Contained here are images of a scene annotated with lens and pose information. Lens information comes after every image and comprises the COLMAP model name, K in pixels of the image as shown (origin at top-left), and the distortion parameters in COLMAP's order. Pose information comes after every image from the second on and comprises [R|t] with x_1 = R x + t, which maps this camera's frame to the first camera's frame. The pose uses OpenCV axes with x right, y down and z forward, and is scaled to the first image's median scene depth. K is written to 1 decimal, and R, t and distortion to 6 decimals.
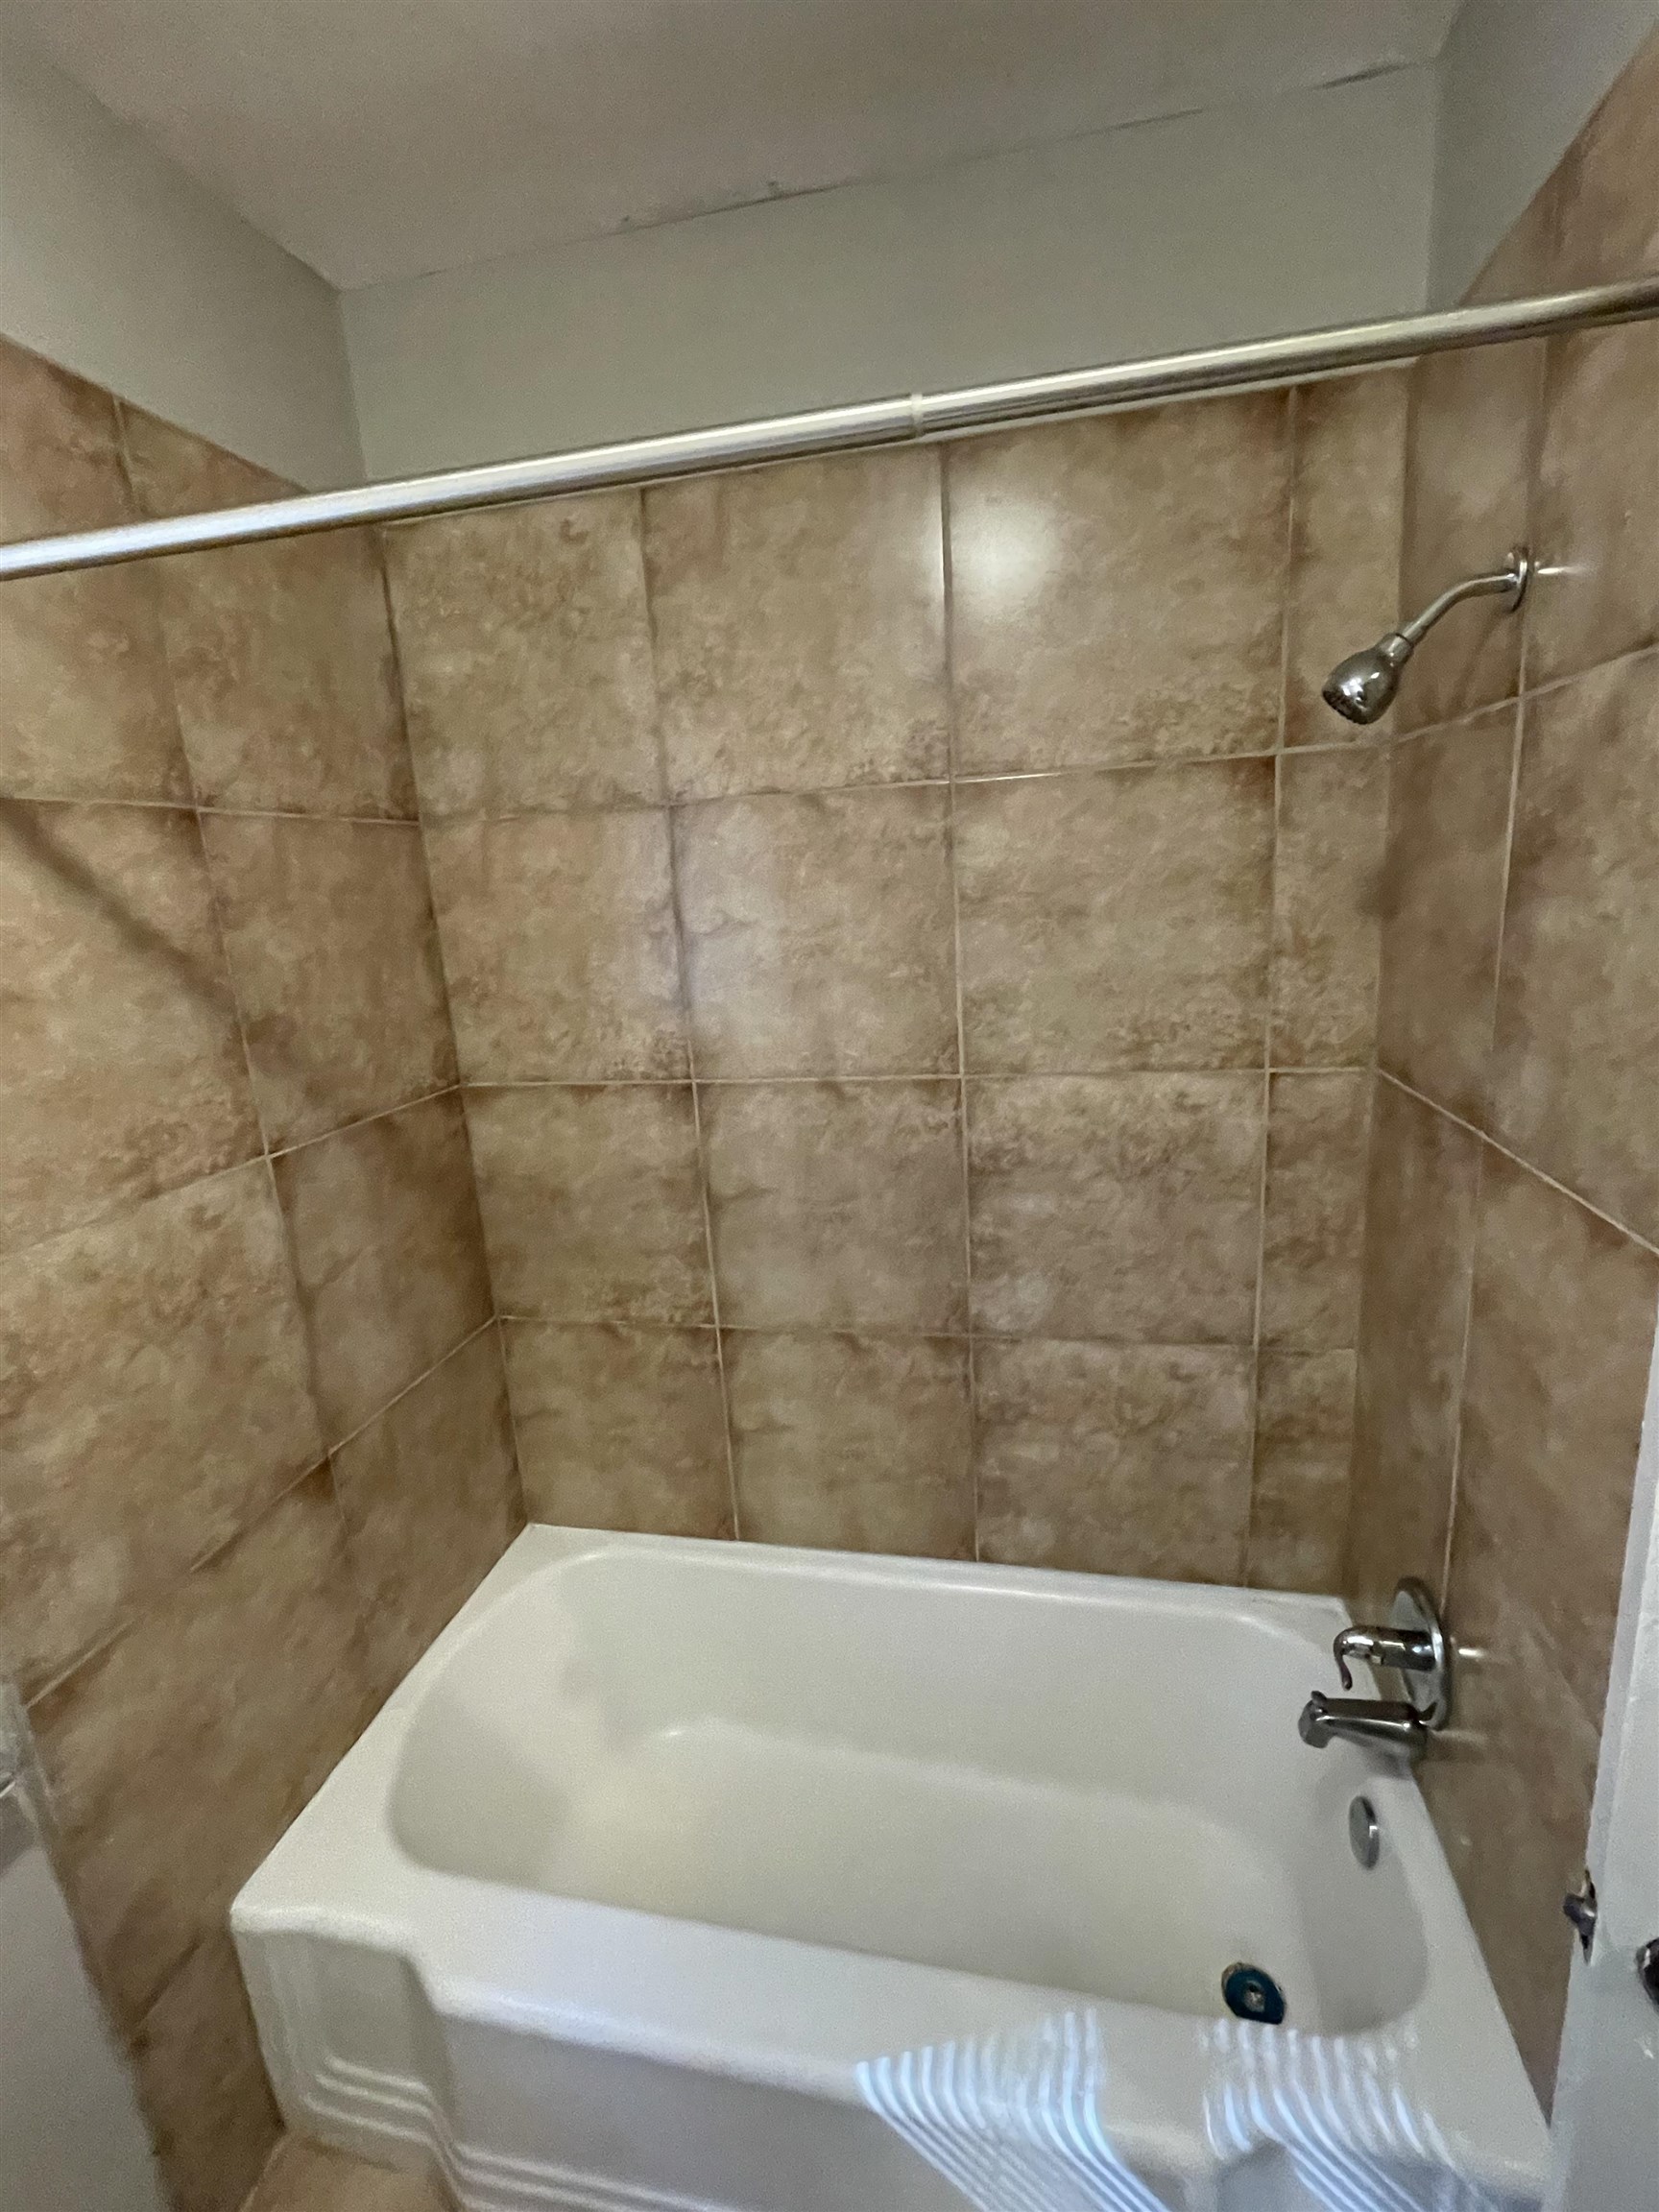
lens RADIAL K [[972.9, 0, 832.8], [0, 972.9, 1104.8], [0, 0, 1]] dist [-0.002572, -0.000926]
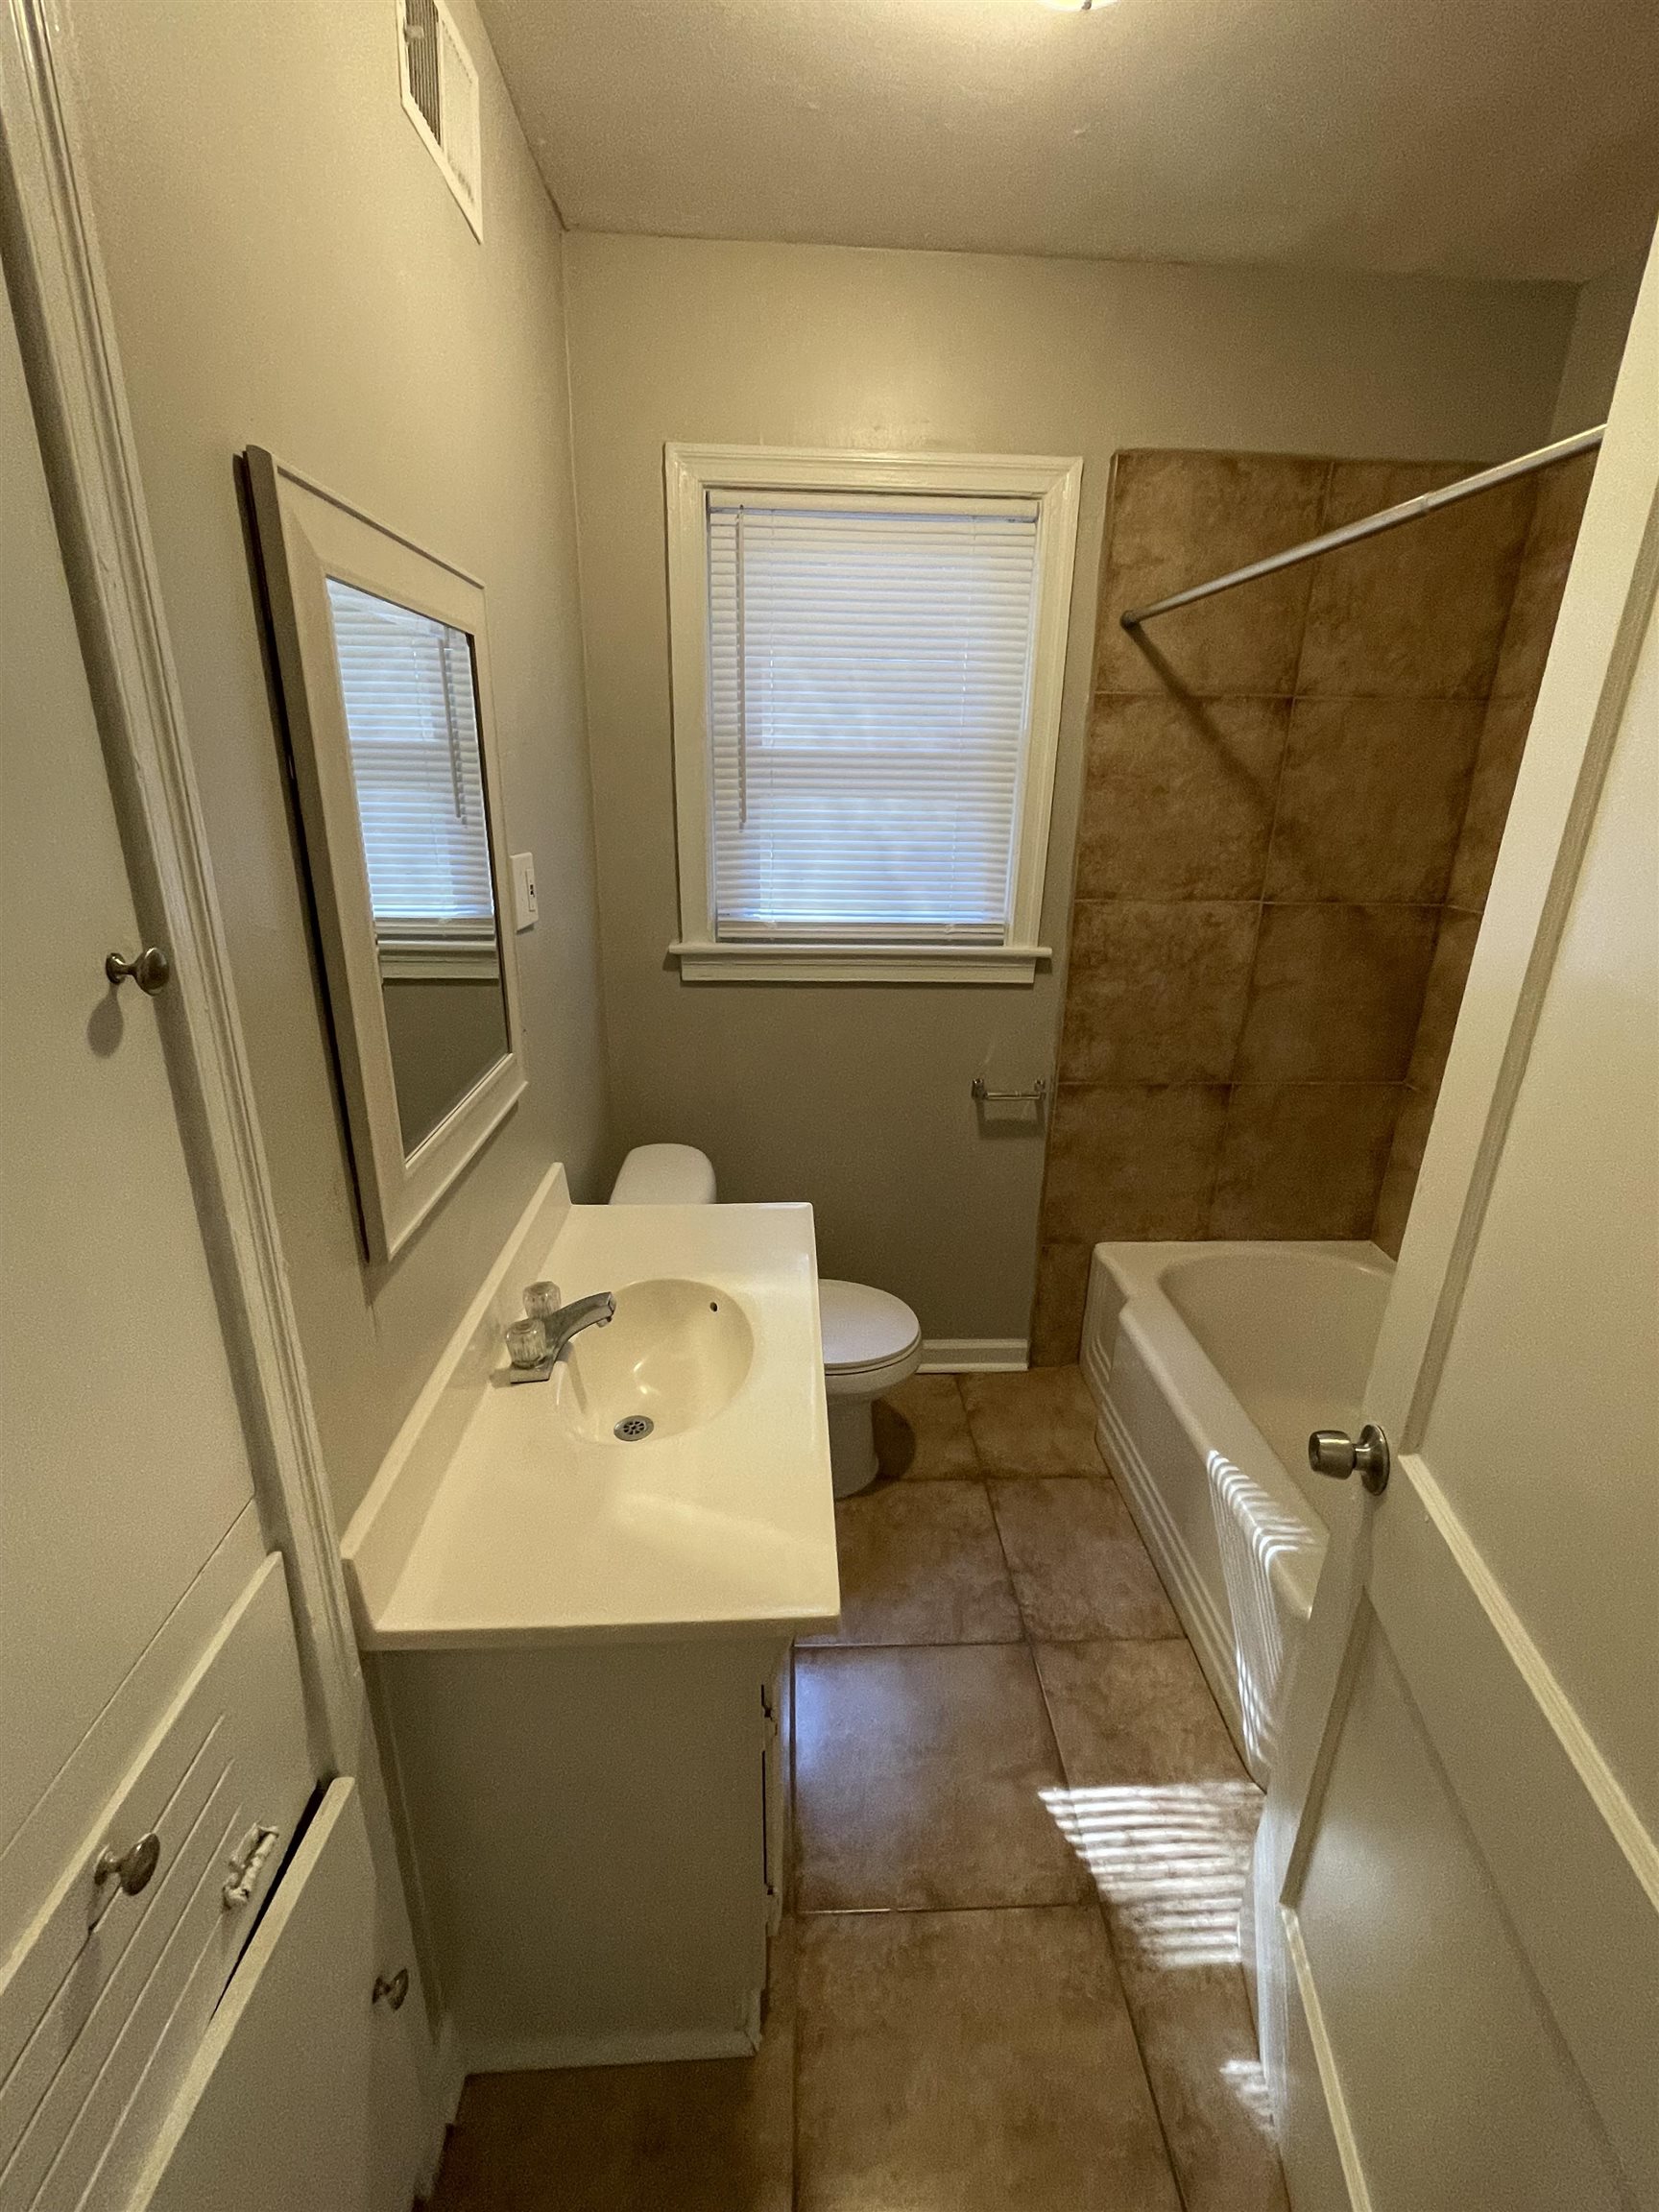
lens RADIAL K [[972.9, 0, 830.6], [0, 972.9, 1102.9], [0, 0, 1]] dist [-0.002572, -0.000926]
pose [[0.256094, 0.386534, -0.886007, 0.949793], [-0.252292, 0.911531, 0.324746, 0.010246], [0.933148, 0.140367, 0.330957, -0.268651]]
